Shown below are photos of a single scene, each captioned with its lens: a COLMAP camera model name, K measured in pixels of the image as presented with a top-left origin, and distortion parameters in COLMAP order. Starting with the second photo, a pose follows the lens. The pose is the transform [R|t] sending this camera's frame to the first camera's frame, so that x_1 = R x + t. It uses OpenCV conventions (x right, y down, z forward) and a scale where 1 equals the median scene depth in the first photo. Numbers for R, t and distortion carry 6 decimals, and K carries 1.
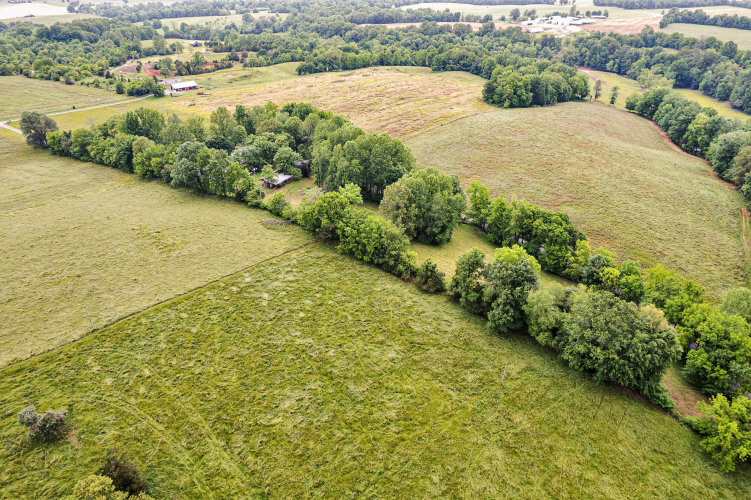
lens RADIAL K [[478.1, 0, 380.6], [0, 478.1, 251.3], [0, 0, 1]] dist [-0.089254, 0.085170]
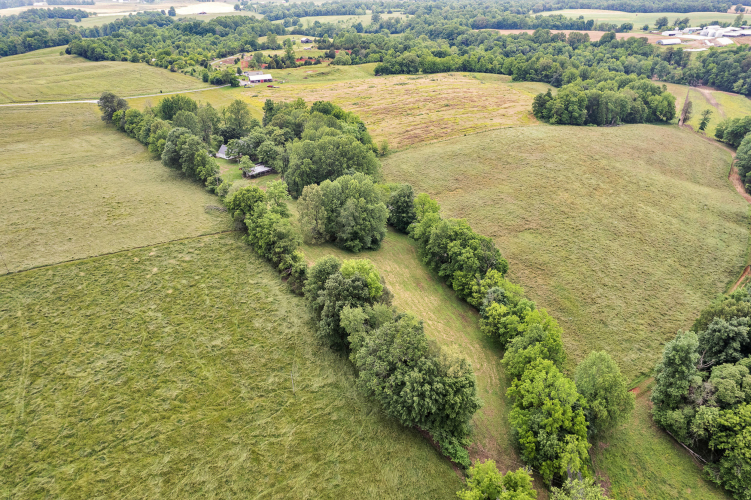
lens RADIAL K [[478.1, 0, 380.6], [0, 478.1, 251.3], [0, 0, 1]] dist [-0.089254, 0.085170]
pose [[0.954874, 0.152981, -0.254585, 0.186984], [-0.154112, 0.987930, 0.015622, -0.016602], [0.253902, 0.024318, 0.966924, 0.023774]]
